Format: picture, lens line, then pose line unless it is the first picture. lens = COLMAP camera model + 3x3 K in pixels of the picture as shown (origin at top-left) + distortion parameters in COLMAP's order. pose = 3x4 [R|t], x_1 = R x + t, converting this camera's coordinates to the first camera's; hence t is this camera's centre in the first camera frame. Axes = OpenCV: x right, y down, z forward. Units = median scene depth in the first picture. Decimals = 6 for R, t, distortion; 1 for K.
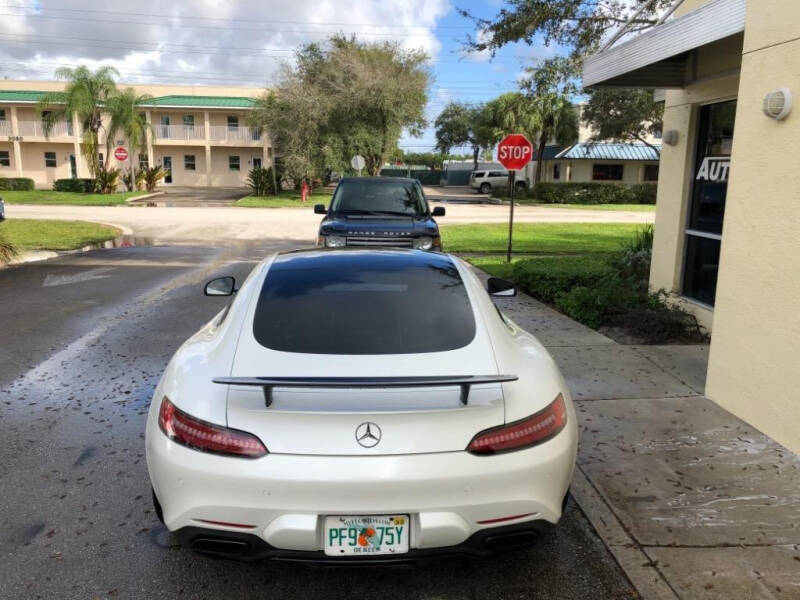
lens RADIAL K [[670.5, 0, 399.0], [0, 670.5, 290.7], [0, 0, 1]] dist [0.005914, 0.005368]
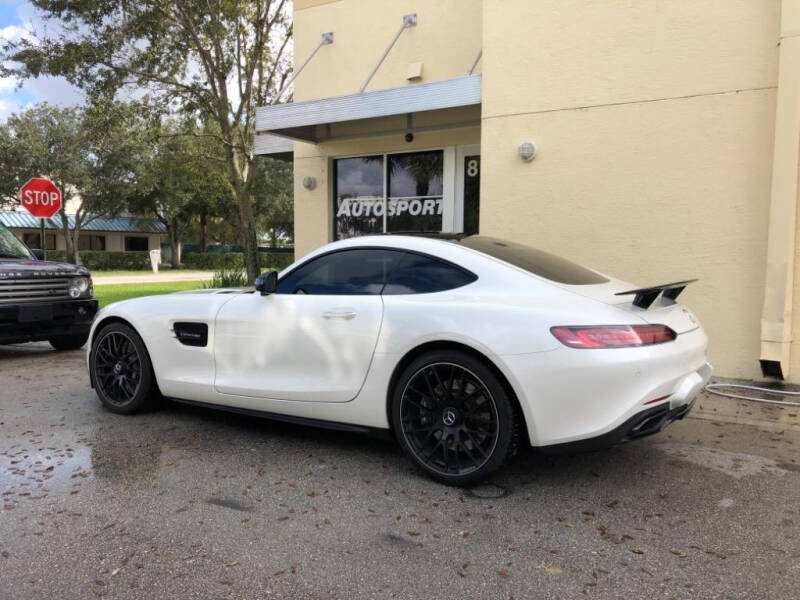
lens RADIAL K [[647.3, 0, 415.6], [0, 647.3, 298.5], [0, 0, 1]] dist [0.031274, -0.010213]
pose [[0.568952, -0.070968, 0.819303, -0.486387], [0.151020, 0.988343, -0.019263, 0.034207], [-0.808385, 0.134691, 0.573038, 0.201019]]
